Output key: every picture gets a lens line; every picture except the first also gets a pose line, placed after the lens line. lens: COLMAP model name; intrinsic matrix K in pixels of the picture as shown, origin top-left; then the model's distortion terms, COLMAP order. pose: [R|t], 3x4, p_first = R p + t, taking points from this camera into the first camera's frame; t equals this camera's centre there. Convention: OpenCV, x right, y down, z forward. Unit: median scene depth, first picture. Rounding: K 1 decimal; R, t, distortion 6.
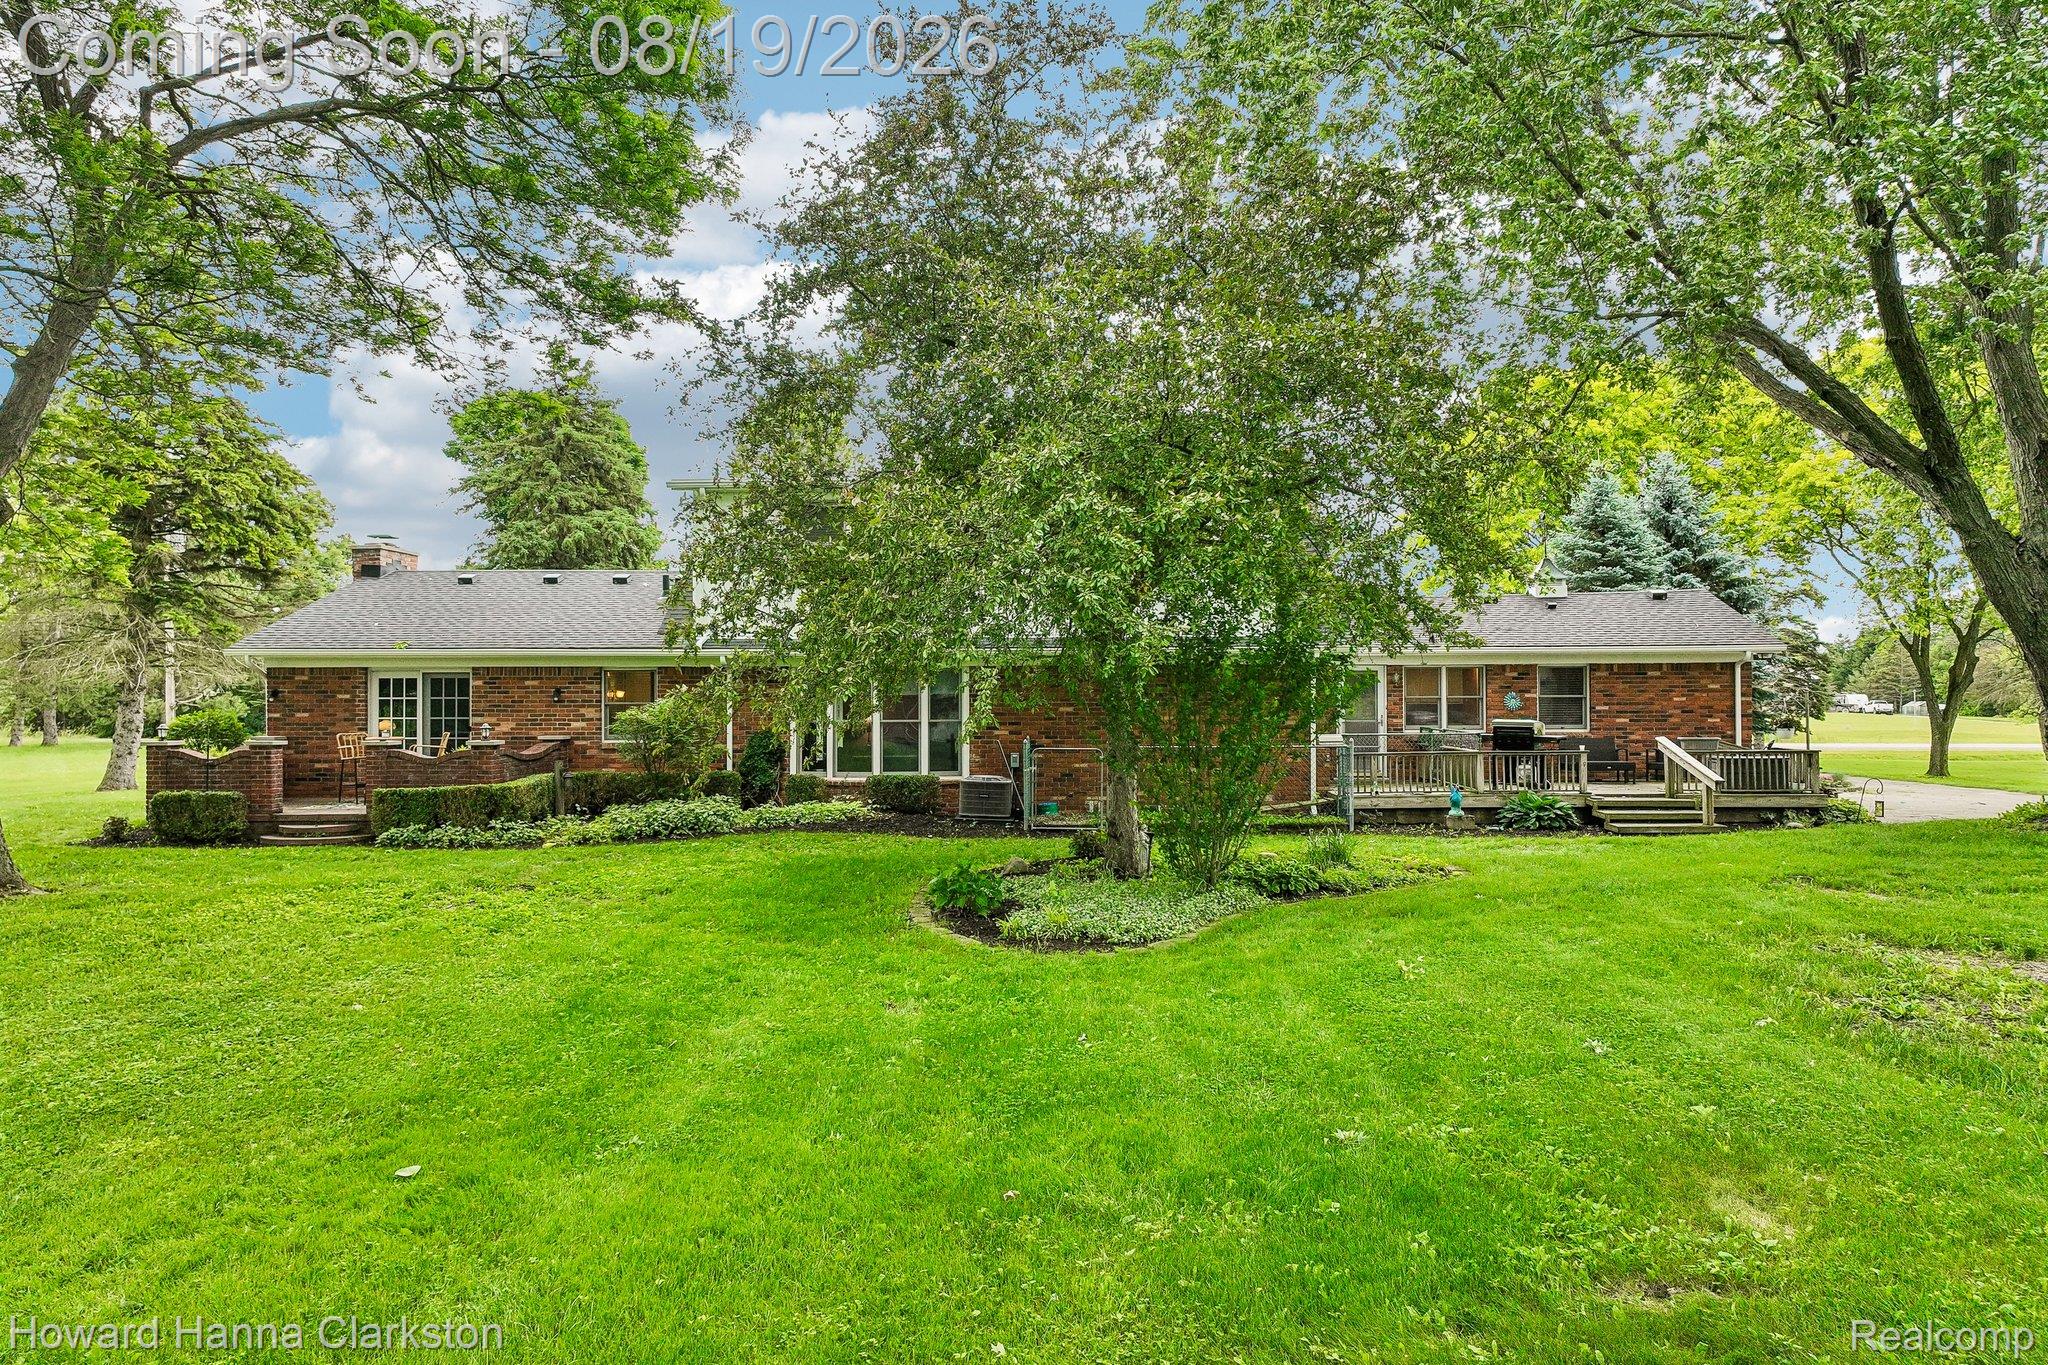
lens RADIAL K [[1431.1, 0, 1024.2], [0, 1431.1, 681.9], [0, 0, 1]] dist [-0.002132, -0.001418]
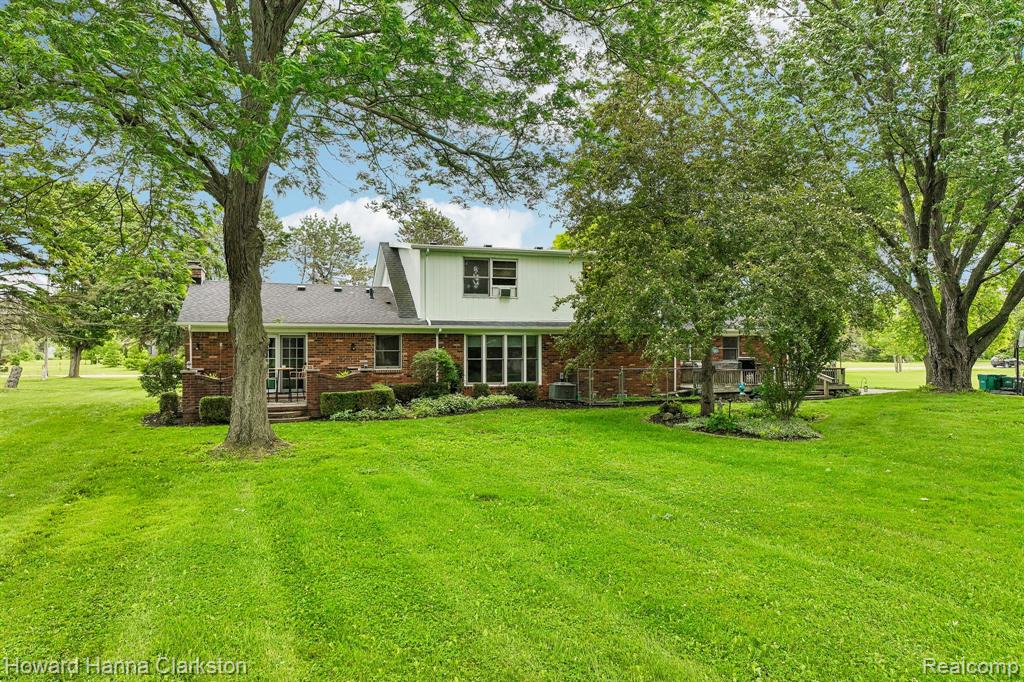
lens RADIAL K [[715.5, 0, 511.7], [0, 715.5, 342.6], [0, 0, 1]] dist [-0.002132, -0.001418]
pose [[0.936262, 0.004237, 0.351277, -0.477391], [-0.004939, 0.999987, 0.001104, 0.001303], [-0.351268, -0.002768, 0.936271, -0.033231]]
